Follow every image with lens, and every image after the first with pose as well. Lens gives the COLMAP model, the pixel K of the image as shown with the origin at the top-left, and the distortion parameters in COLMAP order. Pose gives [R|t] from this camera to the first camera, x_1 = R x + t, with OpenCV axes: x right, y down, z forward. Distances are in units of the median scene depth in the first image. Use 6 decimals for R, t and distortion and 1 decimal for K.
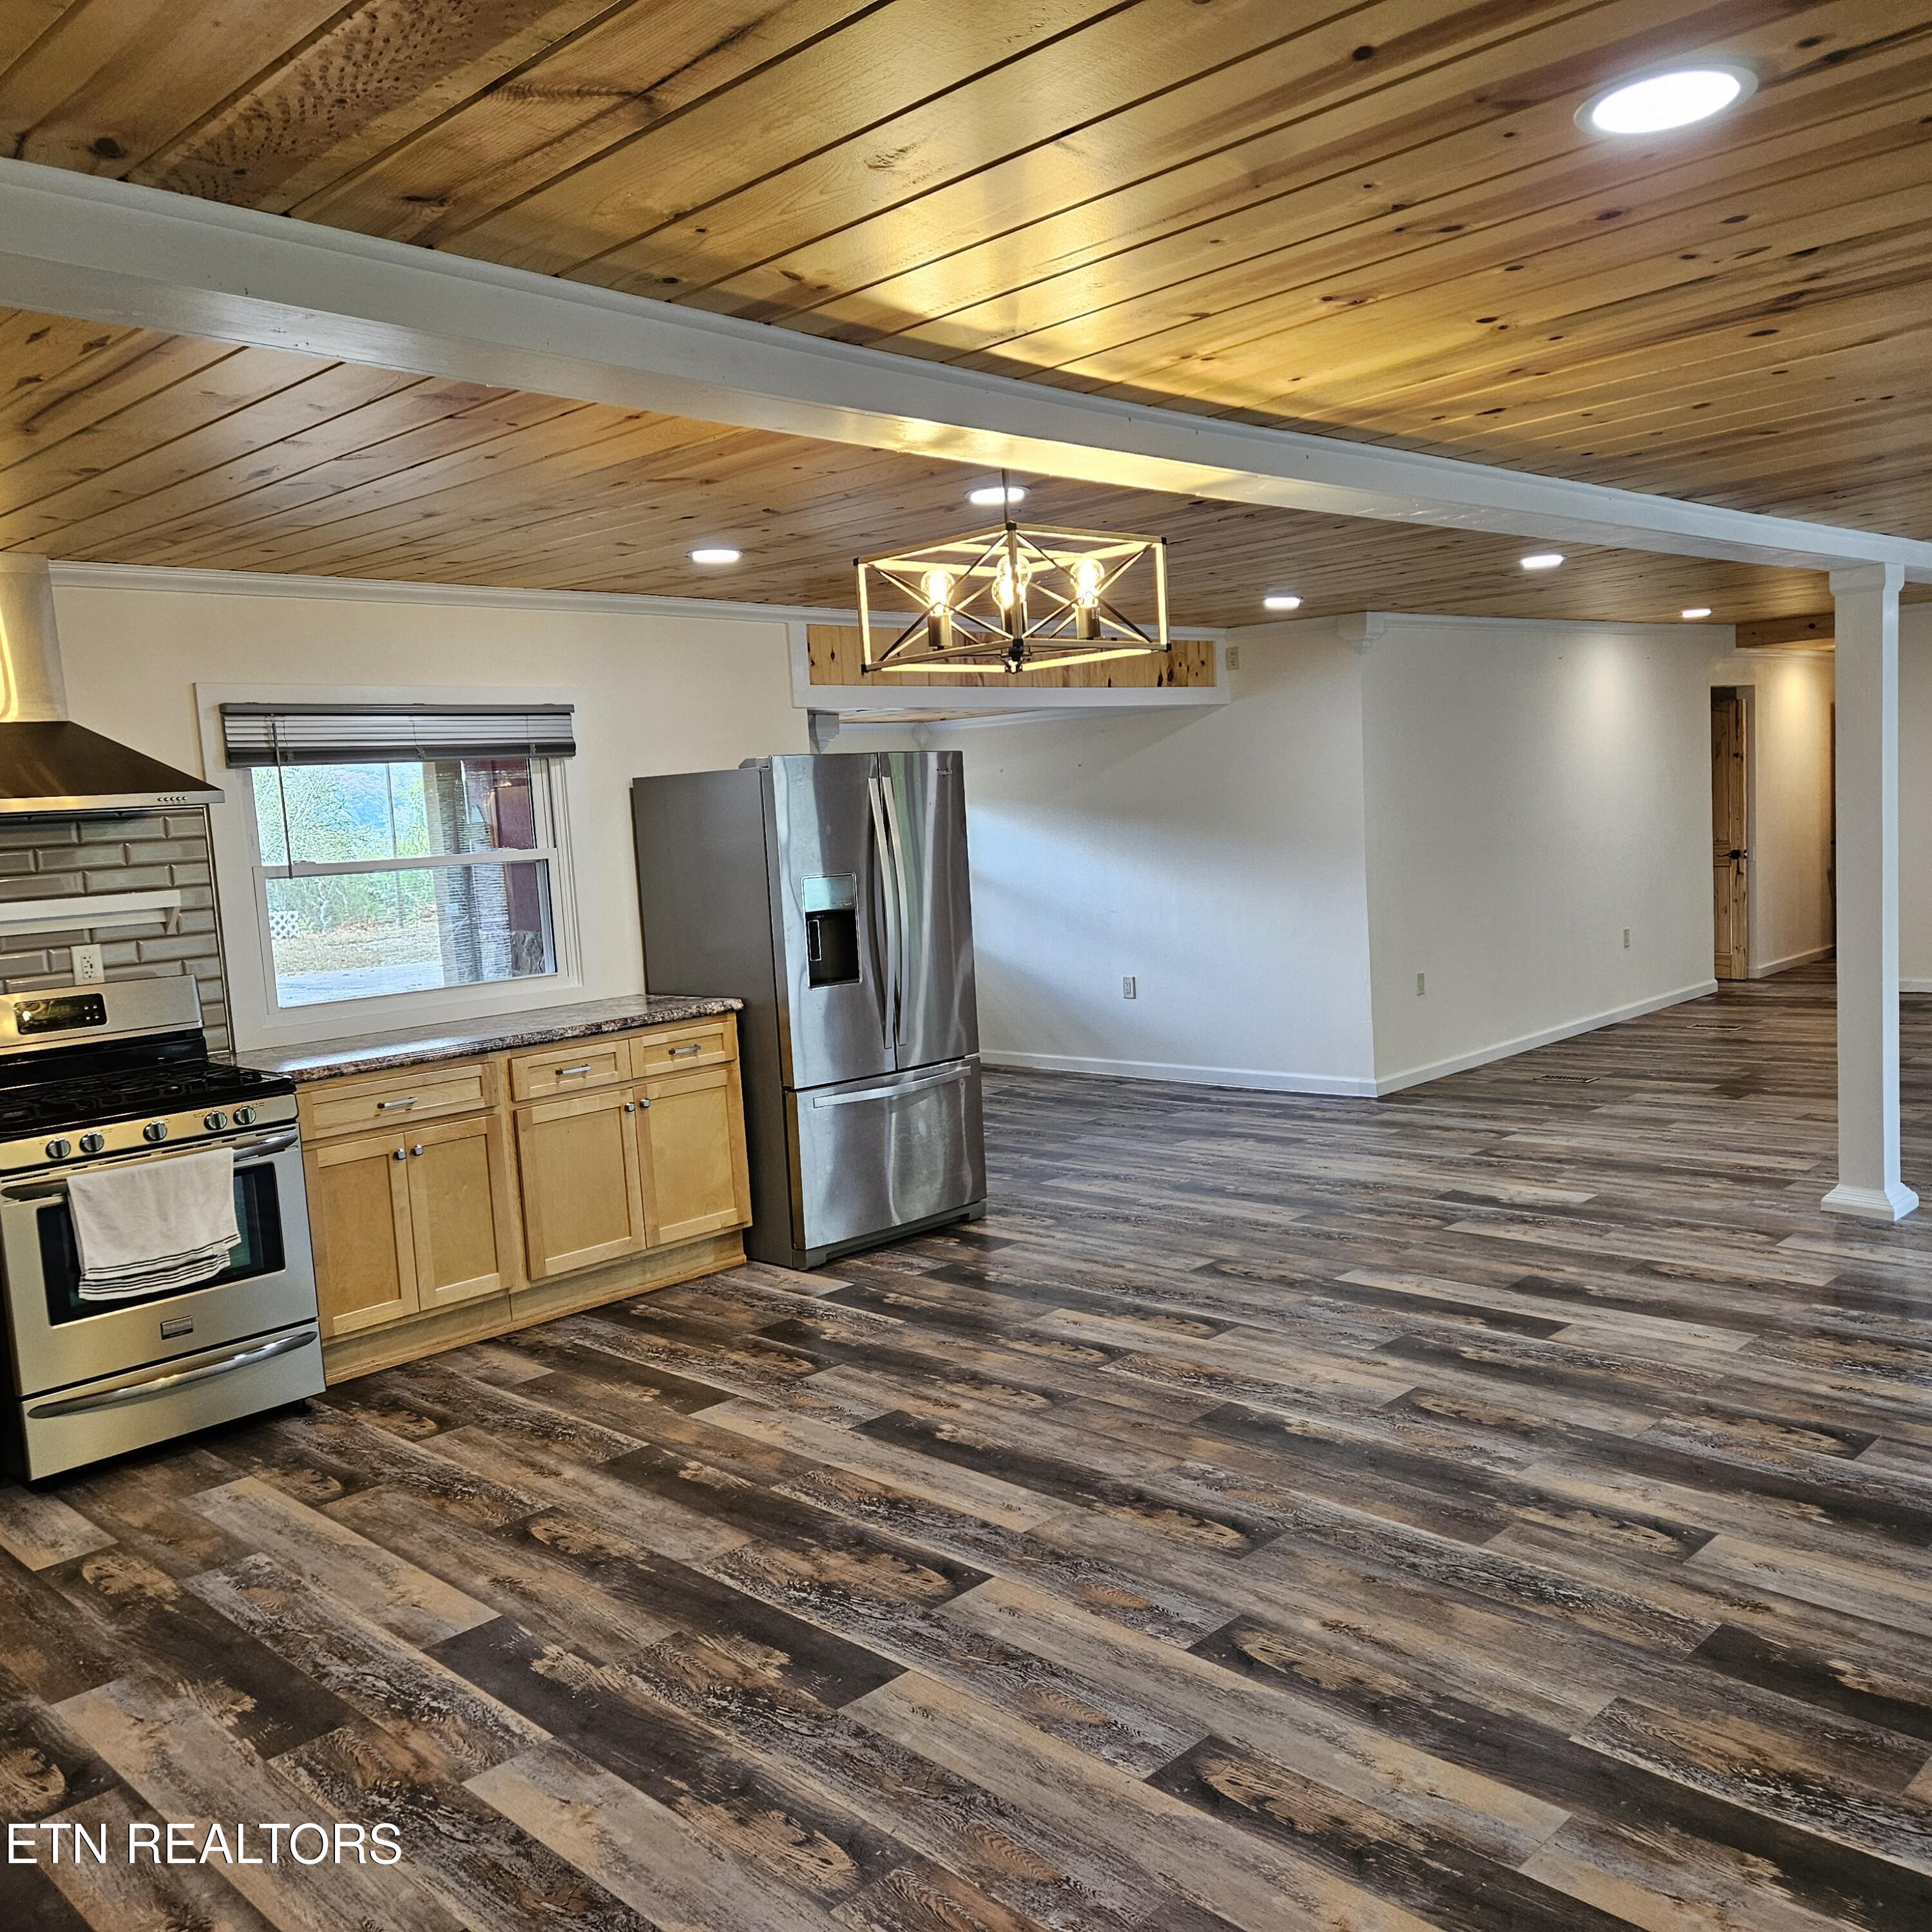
lens RADIAL K [[1708.5, 0, 966.0], [0, 1708.5, 964.2], [0, 0, 1]] dist [0.081089, -0.066658]
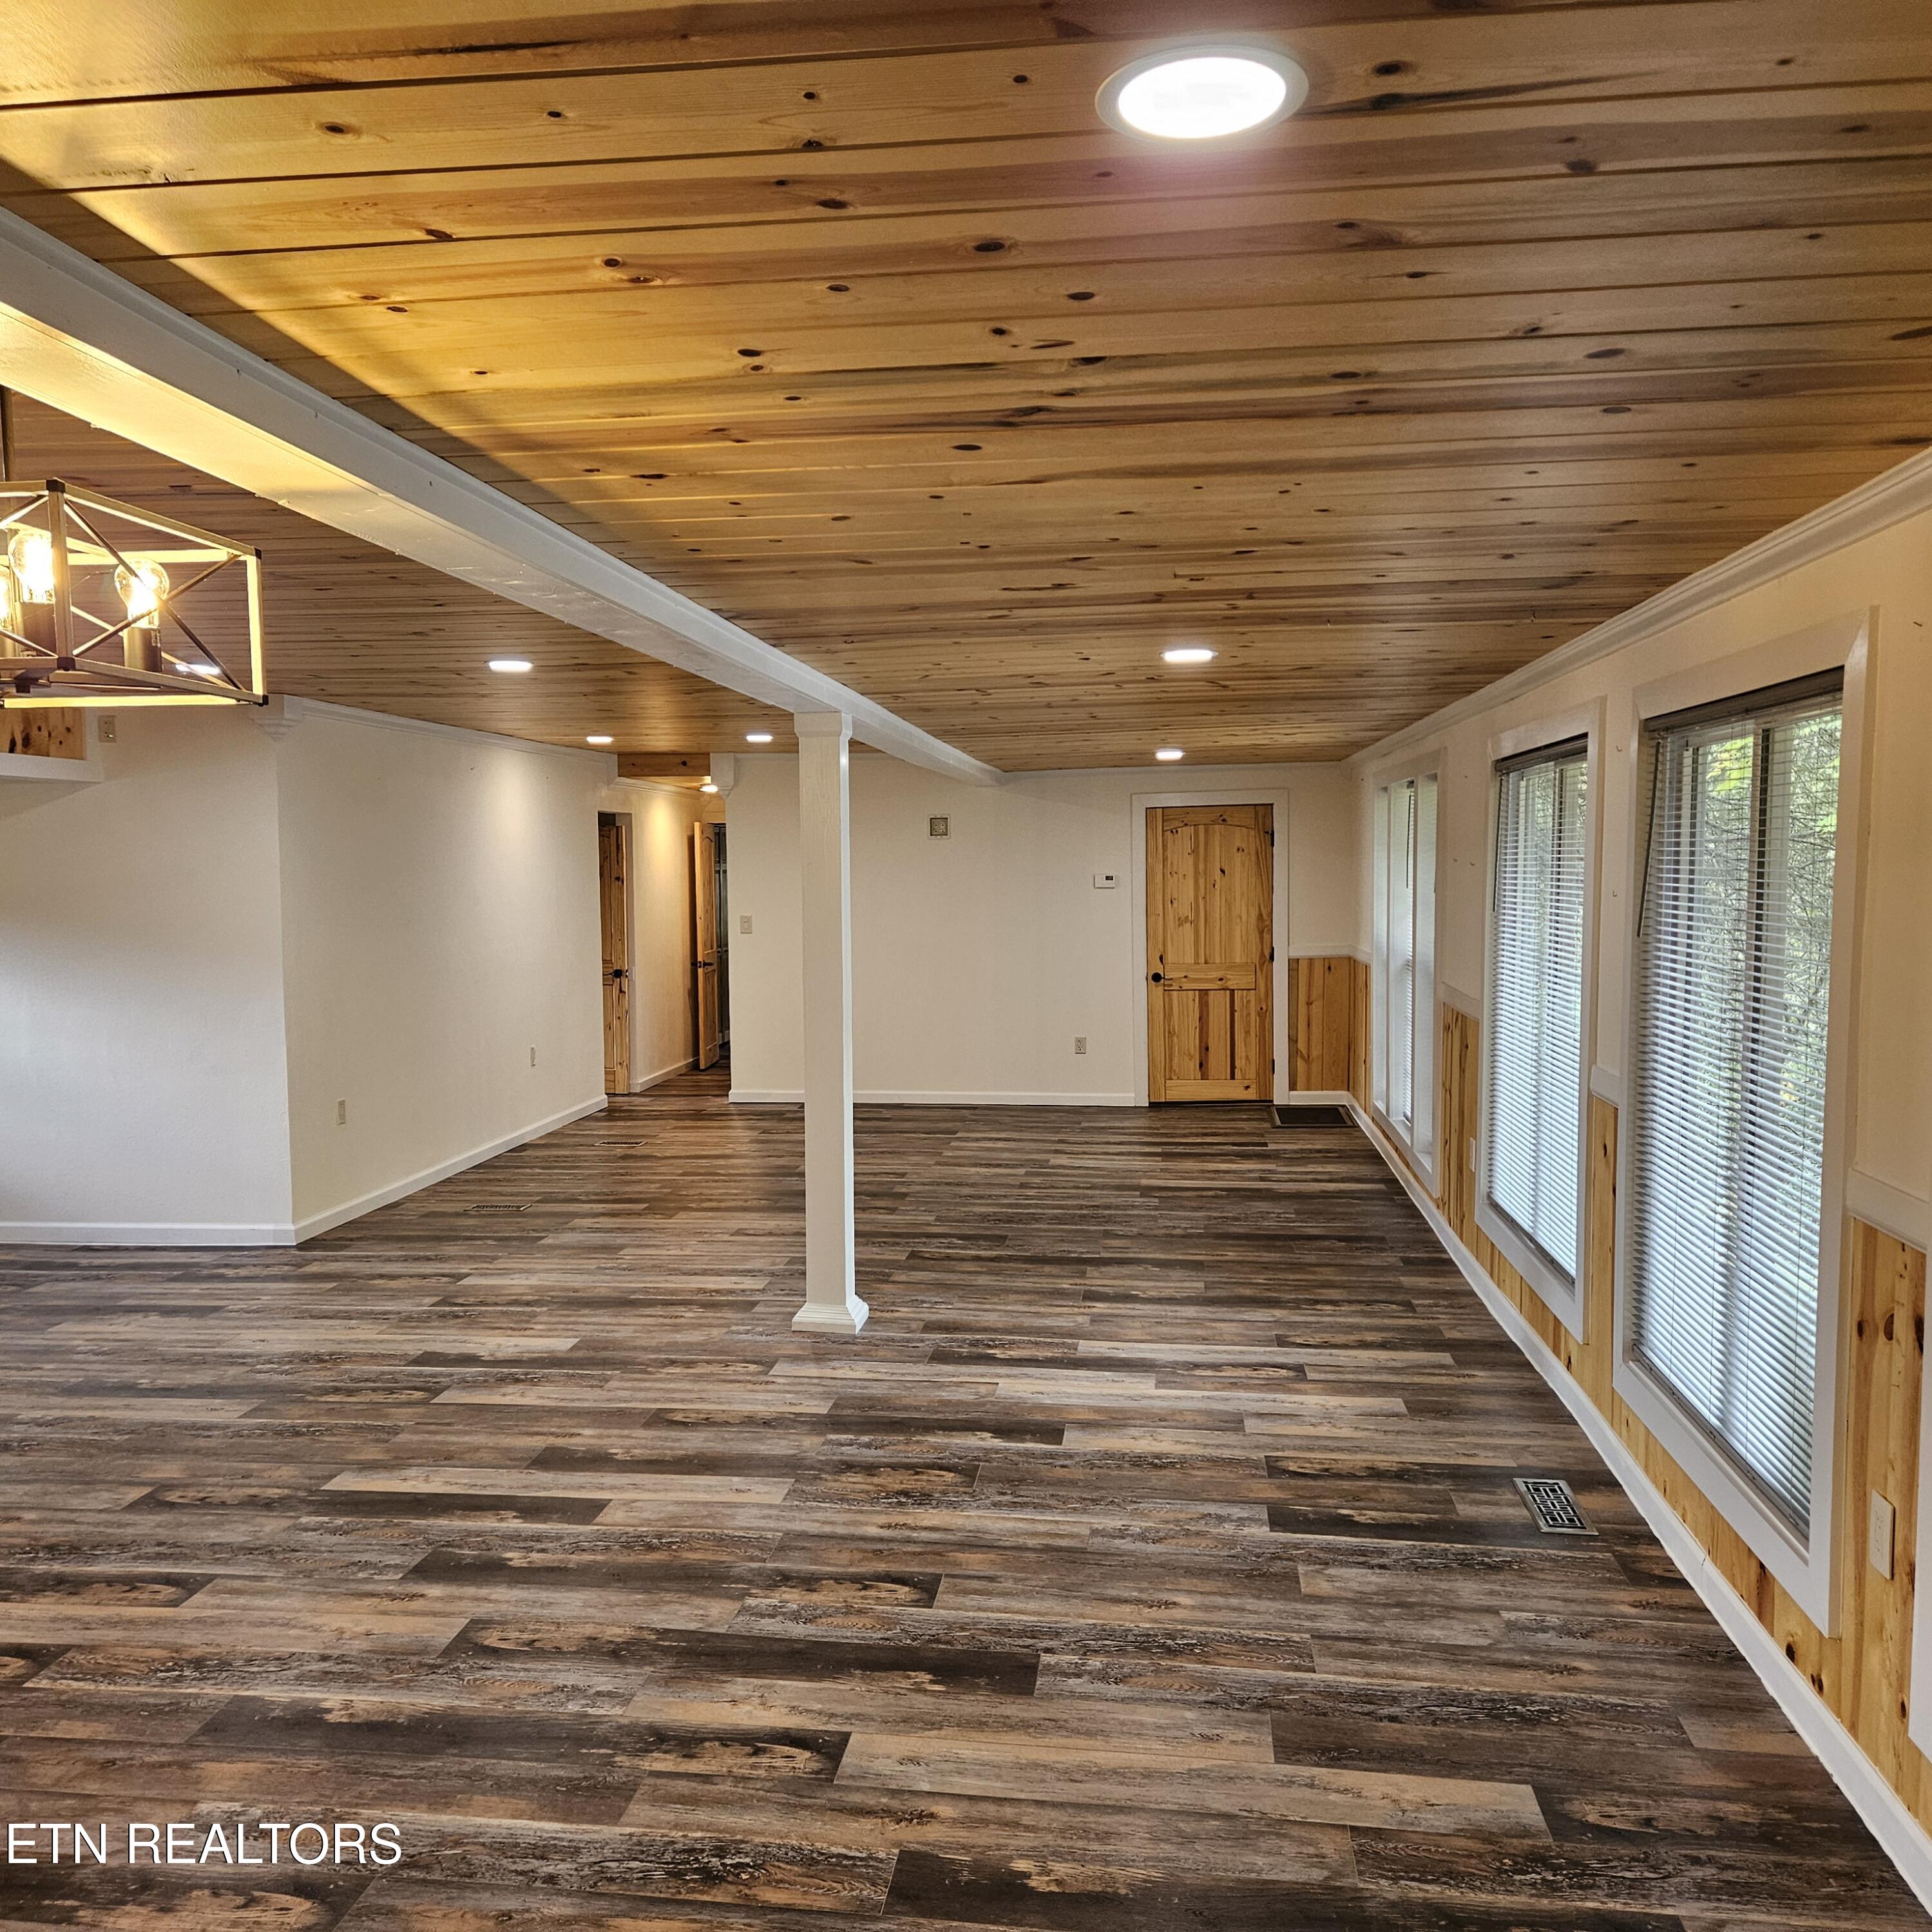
lens RADIAL K [[1708.5, 0, 961.4], [0, 1708.5, 987.6], [0, 0, 1]] dist [0.081089, -0.066658]
pose [[0.789926, 0.014510, 0.613030, -0.061840], [0.015557, 0.998924, -0.043690, -0.017303], [-0.613004, 0.044049, 0.788851, 0.159700]]
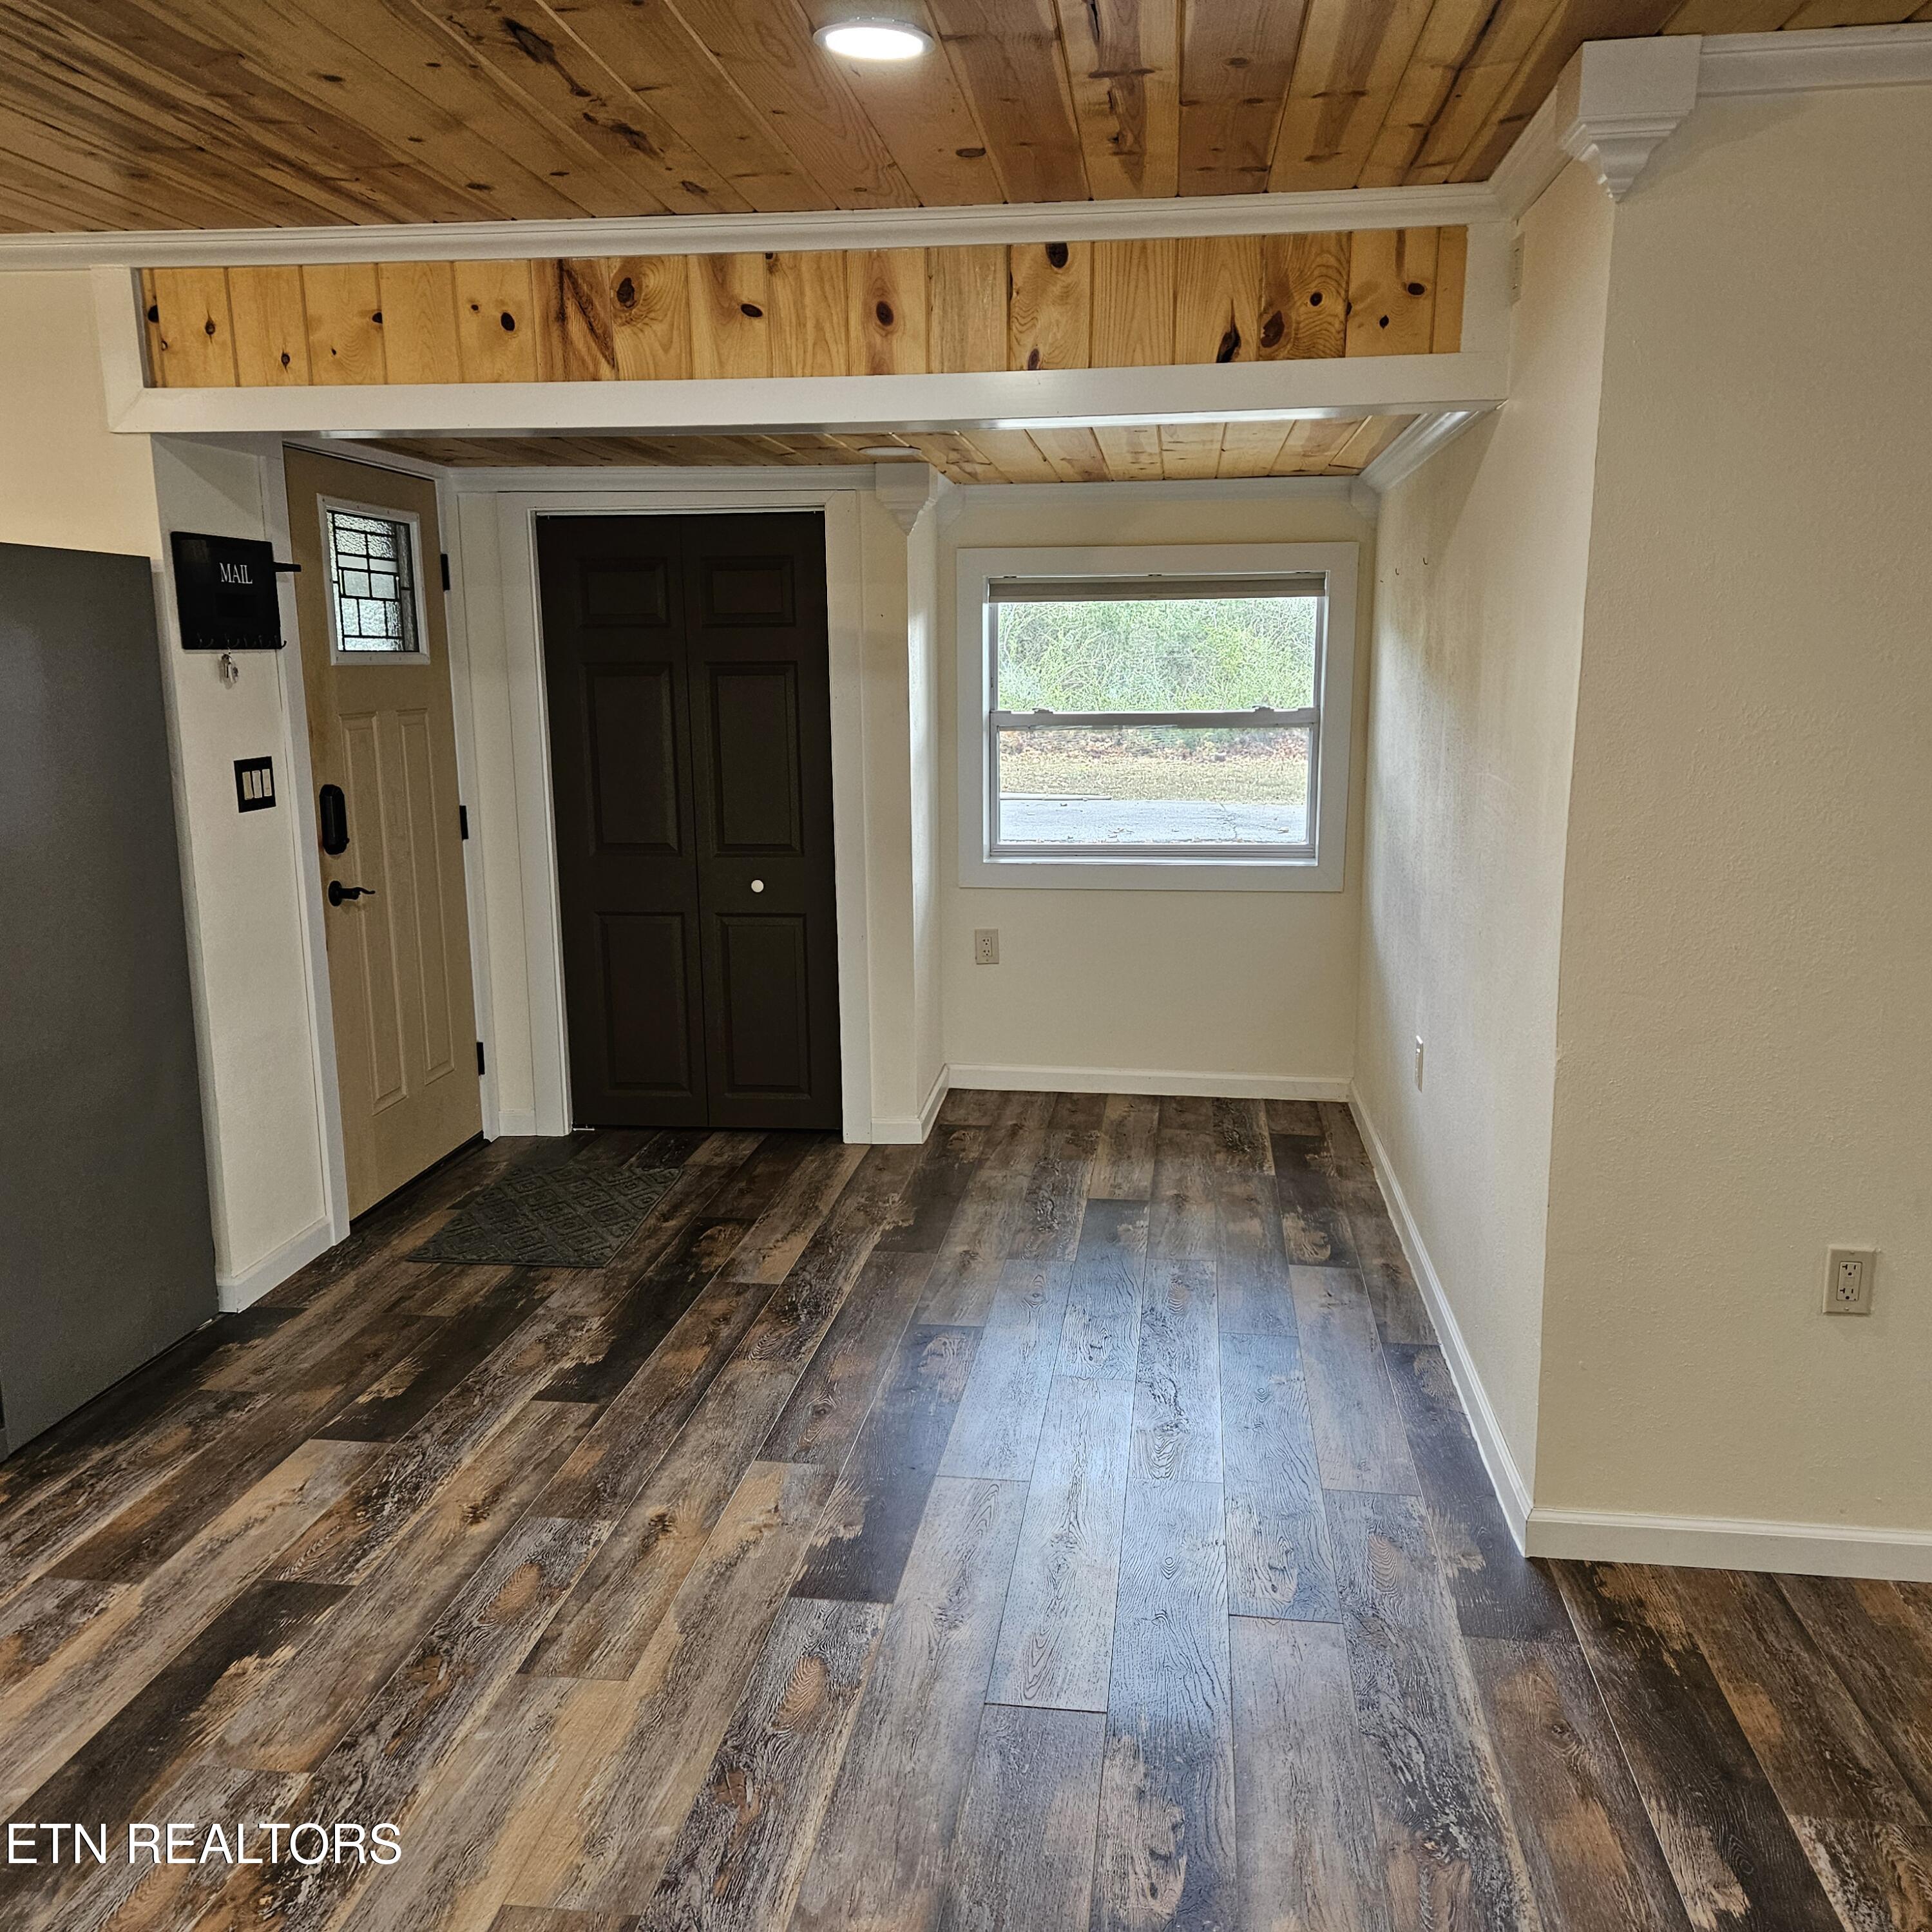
lens RADIAL K [[1708.5, 0, 955.9], [0, 1708.5, 971.3], [0, 0, 1]] dist [0.081089, -0.066658]
pose [[0.592584, 0.198060, -0.780780, 0.760499], [-0.107585, 0.980076, 0.166963, -0.149920], [0.798292, -0.014940, 0.602085, 1.276909]]
